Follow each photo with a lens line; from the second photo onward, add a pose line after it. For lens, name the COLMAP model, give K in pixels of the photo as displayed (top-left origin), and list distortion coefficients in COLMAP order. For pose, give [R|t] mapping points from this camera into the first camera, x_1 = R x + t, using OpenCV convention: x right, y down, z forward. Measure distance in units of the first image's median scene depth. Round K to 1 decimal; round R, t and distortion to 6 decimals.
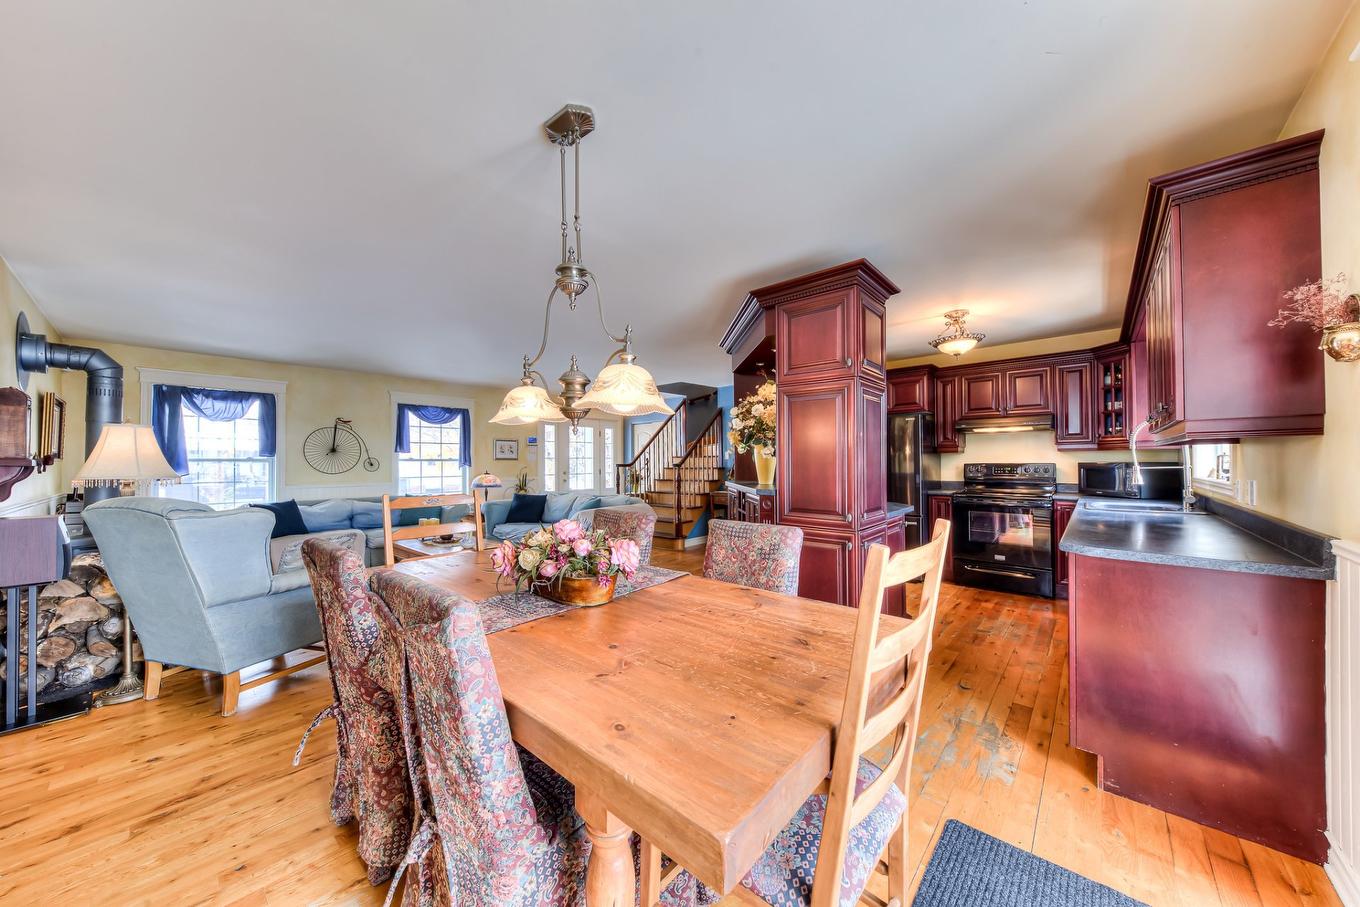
lens RADIAL K [[479.8, 0, 670.9], [0, 479.8, 459.1], [0, 0, 1]] dist [0.011696, -0.007821]
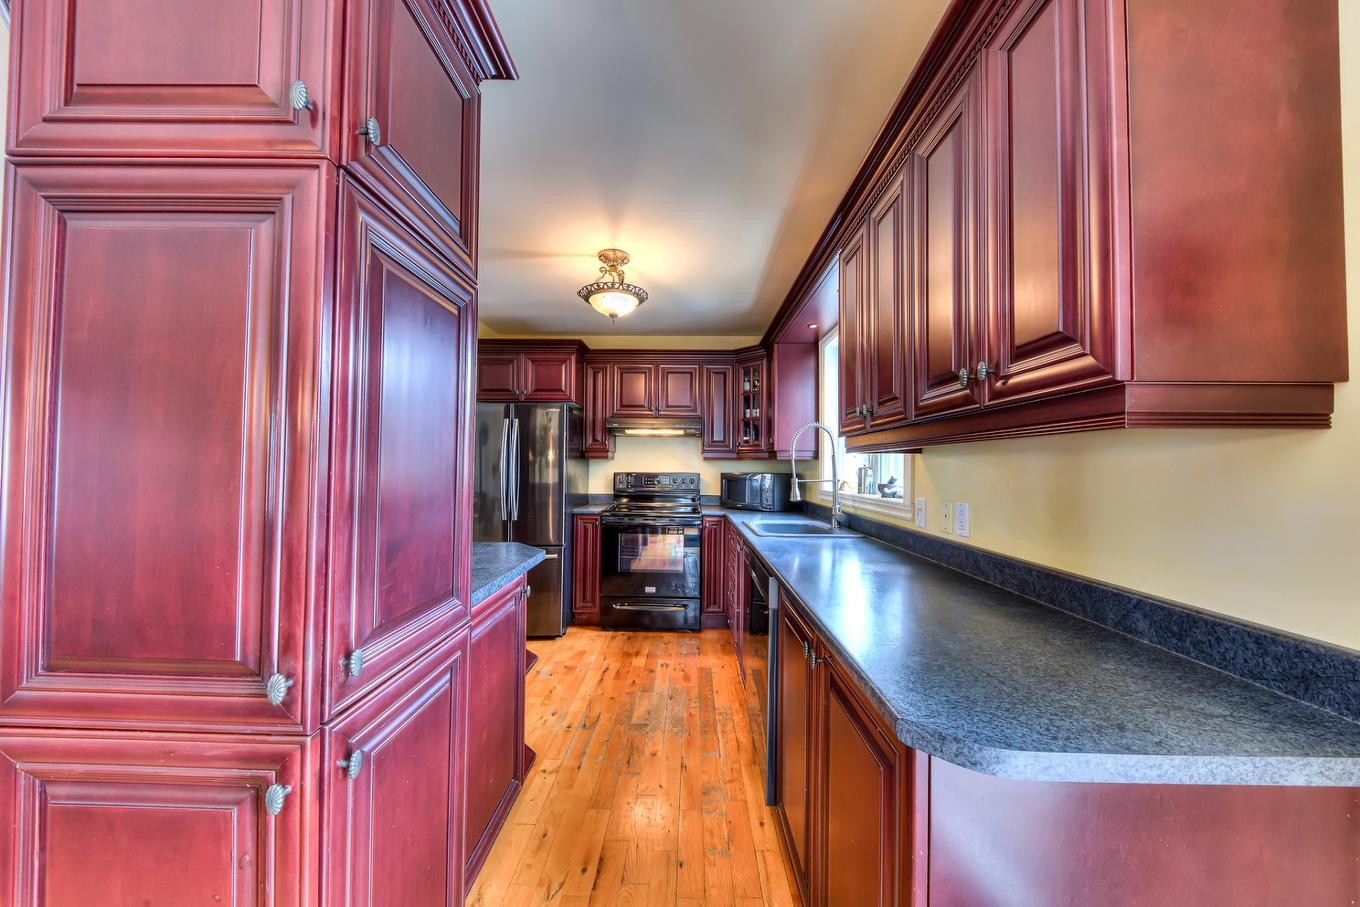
lens RADIAL K [[479.8, 0, 670.9], [0, 479.8, 459.1], [0, 0, 1]] dist [0.011696, -0.007821]
pose [[0.775100, 0.028342, 0.631202, 0.191813], [-0.021156, 0.999597, -0.018905, 0.000211], [-0.631484, 0.001299, 0.775388, 0.347252]]
